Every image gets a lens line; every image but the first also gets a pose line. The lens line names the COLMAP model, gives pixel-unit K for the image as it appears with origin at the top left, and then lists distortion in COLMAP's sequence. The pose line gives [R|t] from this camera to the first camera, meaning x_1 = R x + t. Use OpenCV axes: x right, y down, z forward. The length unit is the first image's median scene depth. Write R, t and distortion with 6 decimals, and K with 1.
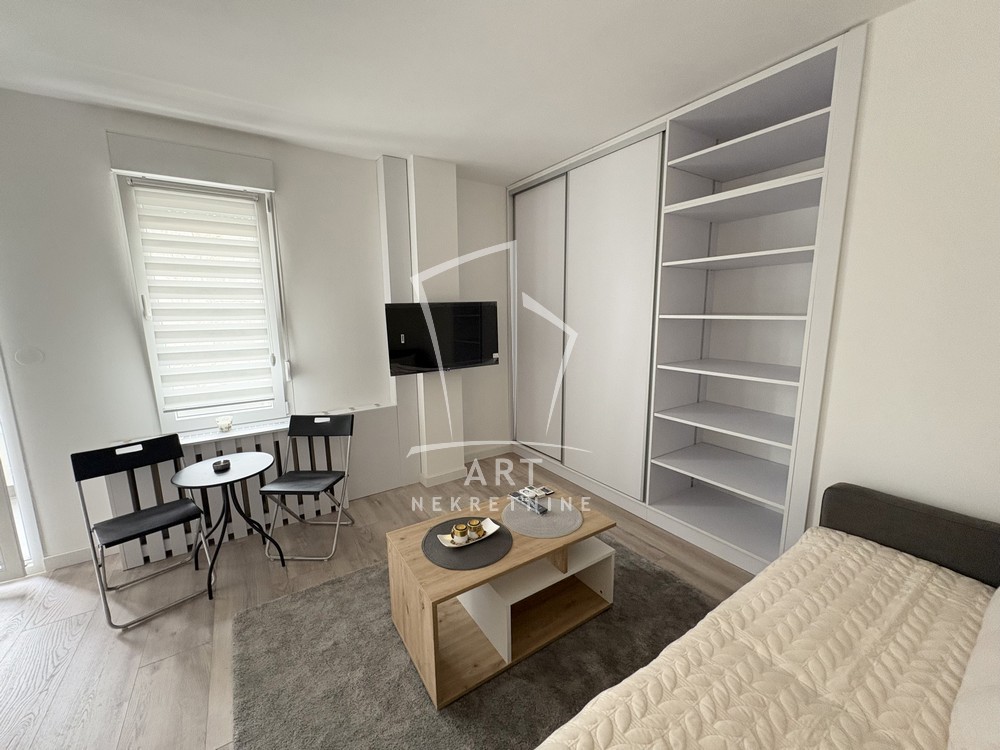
lens RADIAL K [[398.2, 0, 500.4], [0, 398.2, 375.2], [0, 0, 1]] dist [0.000255, -0.000222]
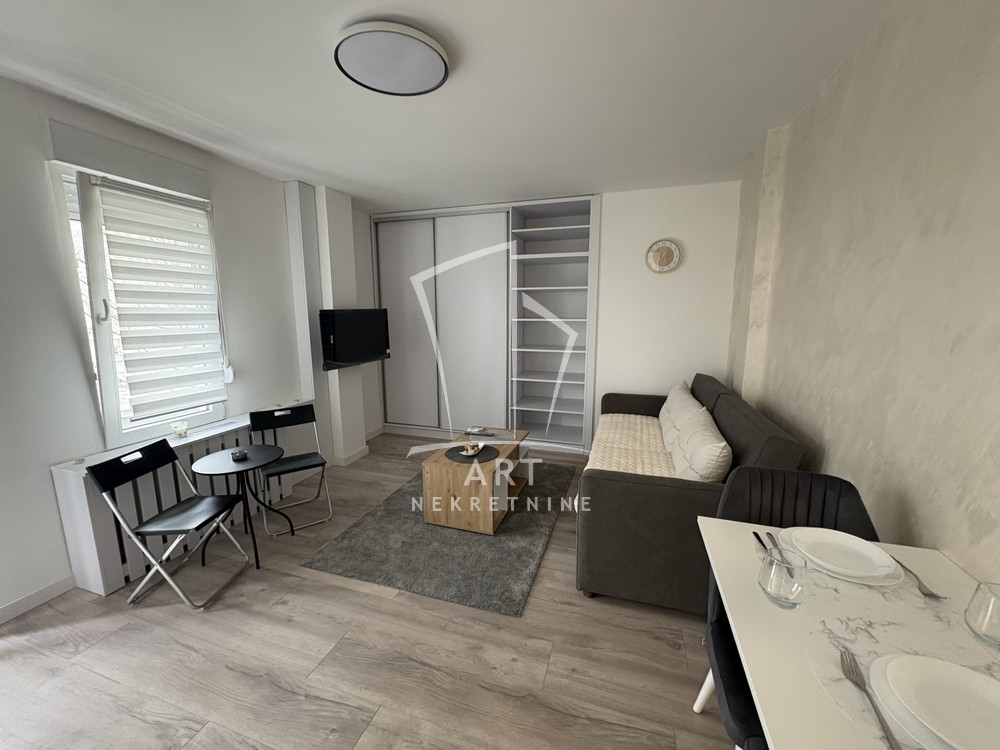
lens RADIAL K [[398.2, 0, 499.5], [0, 398.2, 374.9], [0, 0, 1]] dist [0.000255, -0.000222]
pose [[0.785257, -0.089146, 0.612719, -0.767012], [0.095558, 0.995174, 0.022323, 0.047067], [-0.611752, 0.041021, 0.789986, -0.315938]]
